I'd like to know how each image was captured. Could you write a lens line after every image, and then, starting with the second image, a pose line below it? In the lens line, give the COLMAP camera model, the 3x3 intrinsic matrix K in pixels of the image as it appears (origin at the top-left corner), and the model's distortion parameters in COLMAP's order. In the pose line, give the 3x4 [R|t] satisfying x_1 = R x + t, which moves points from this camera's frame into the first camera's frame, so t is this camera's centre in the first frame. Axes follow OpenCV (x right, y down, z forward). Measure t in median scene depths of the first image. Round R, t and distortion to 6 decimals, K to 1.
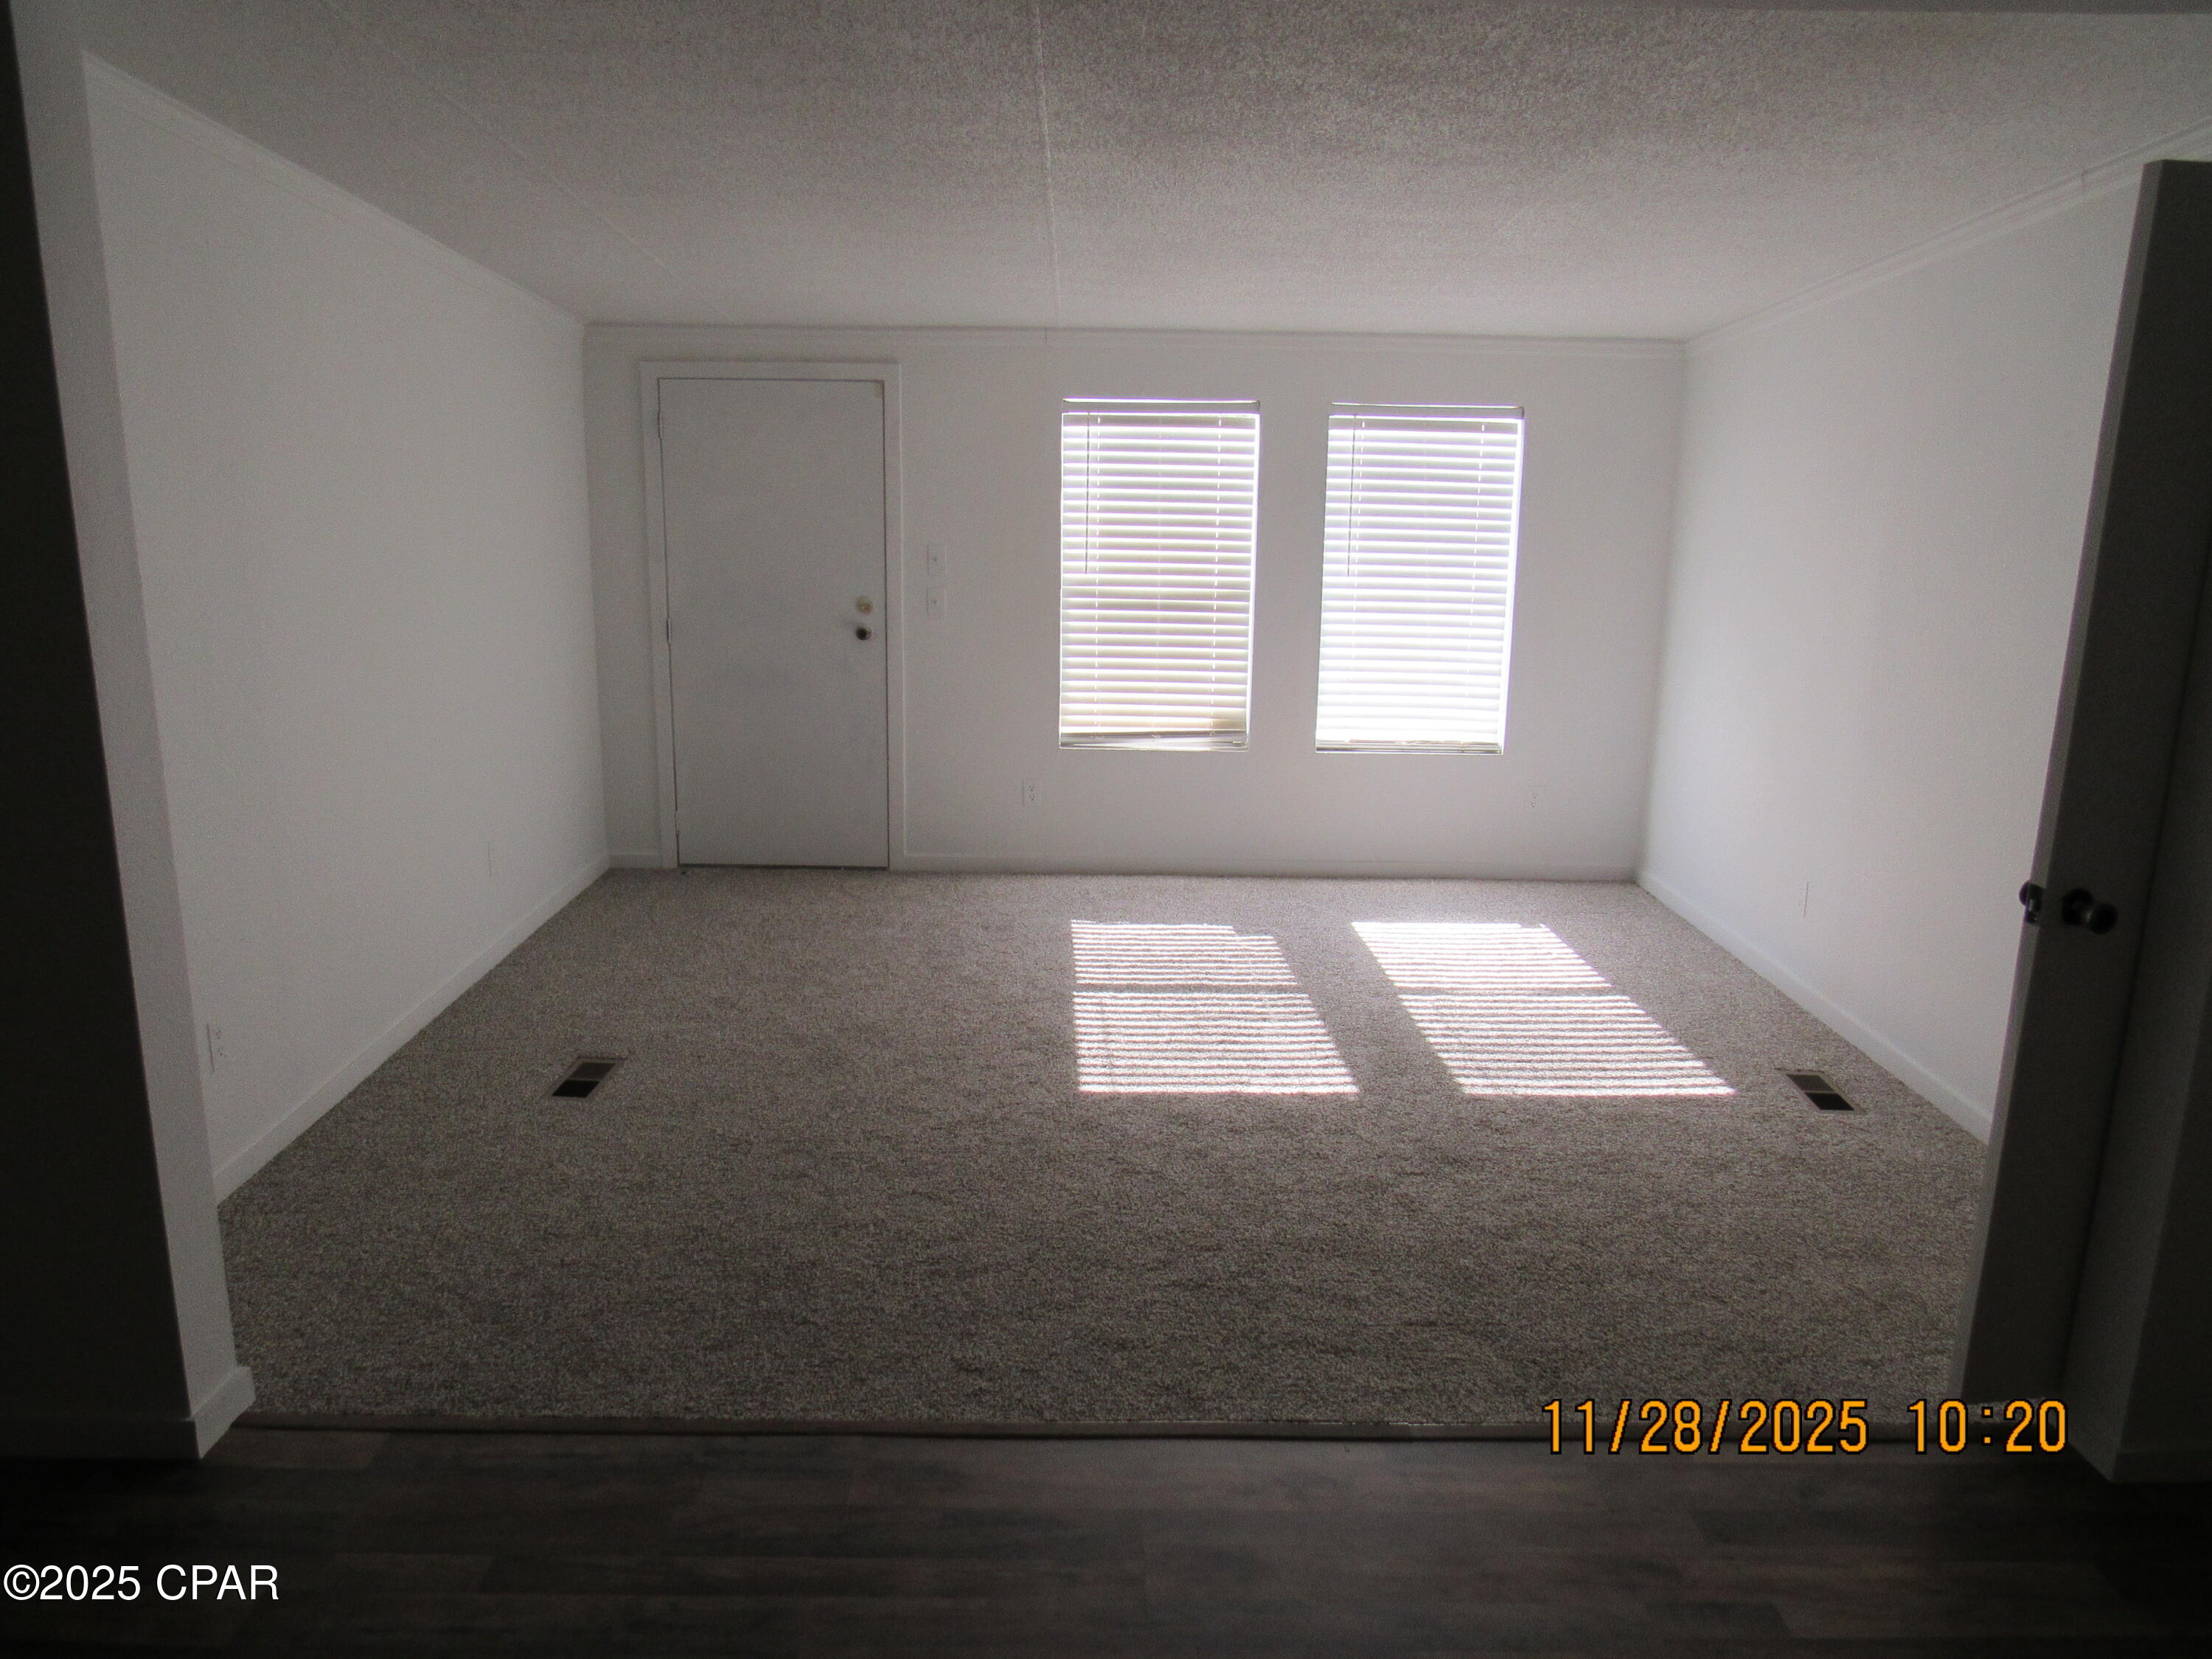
lens RADIAL K [[1546.3, 0, 1131.8], [0, 1546.3, 829.5], [0, 0, 1]] dist [-0.040115, -0.002026]
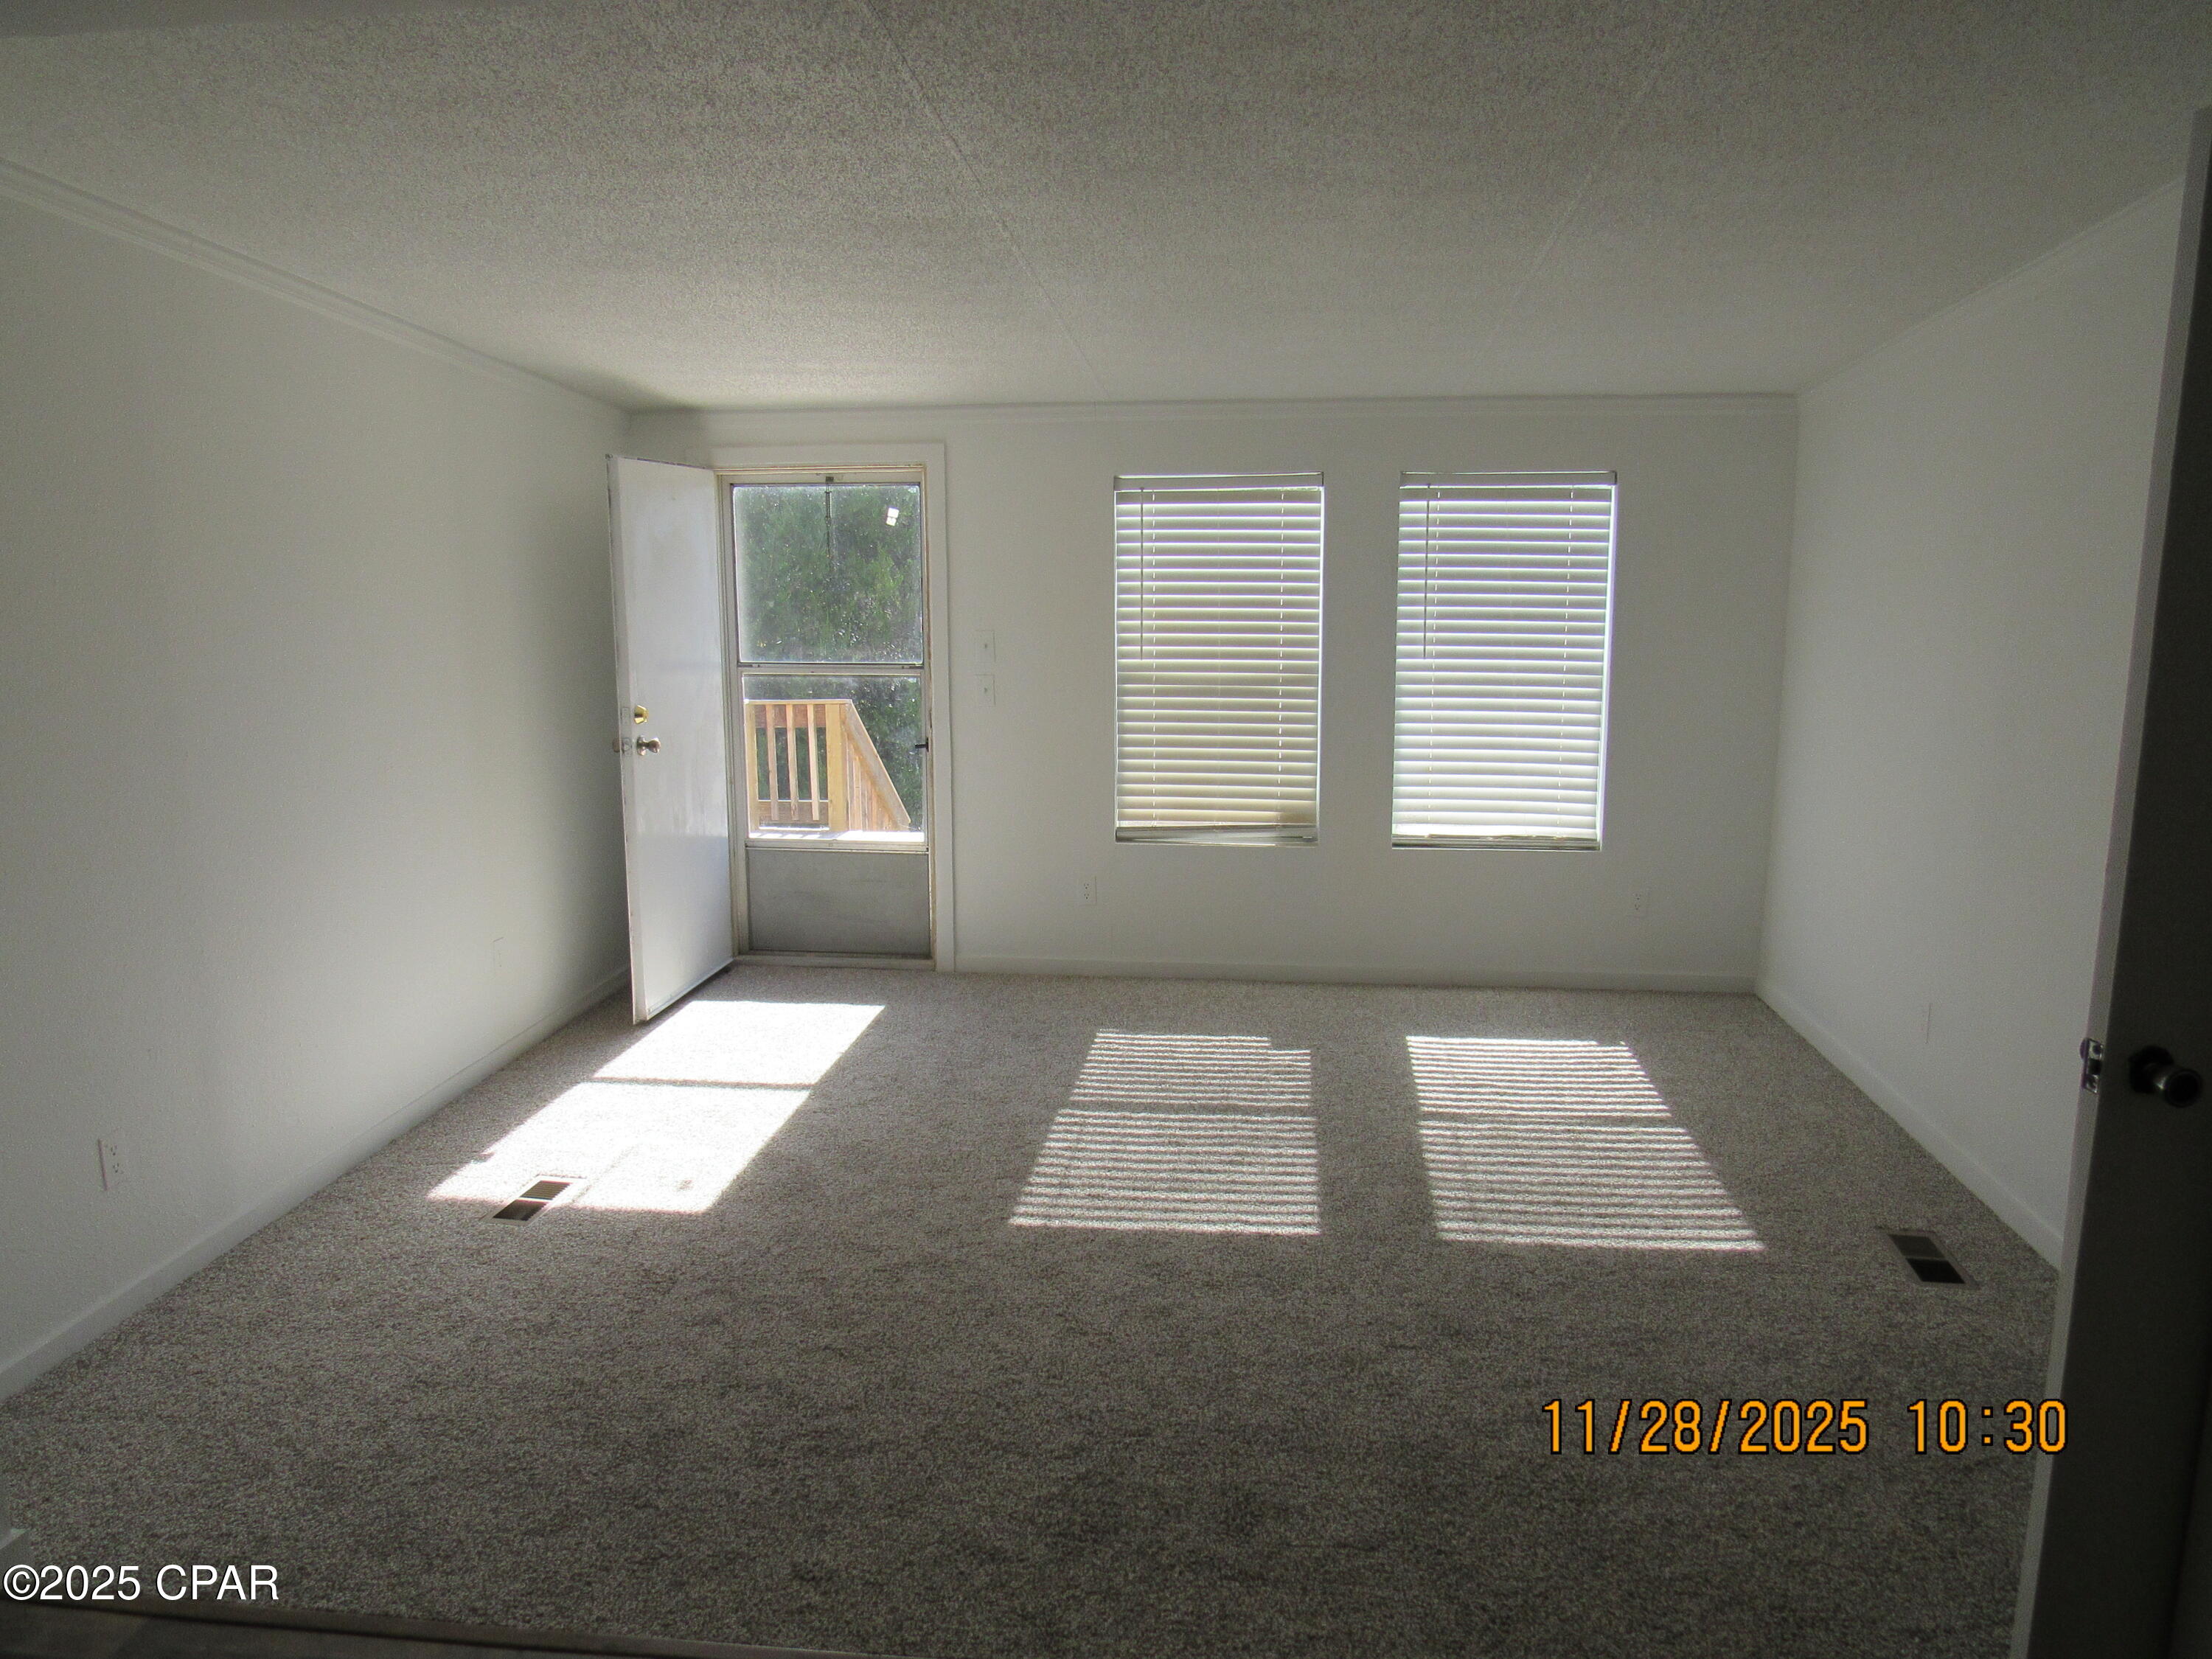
lens RADIAL K [[1572.2, 0, 1112.7], [0, 1572.2, 830.9], [0, 0, 1]] dist [-0.029443, -0.001961]
pose [[0.992631, 0.001843, -0.121164, 0.085085], [-0.008526, 0.998468, -0.054665, -0.009947], [0.120878, 0.055295, 0.991126, 0.066766]]
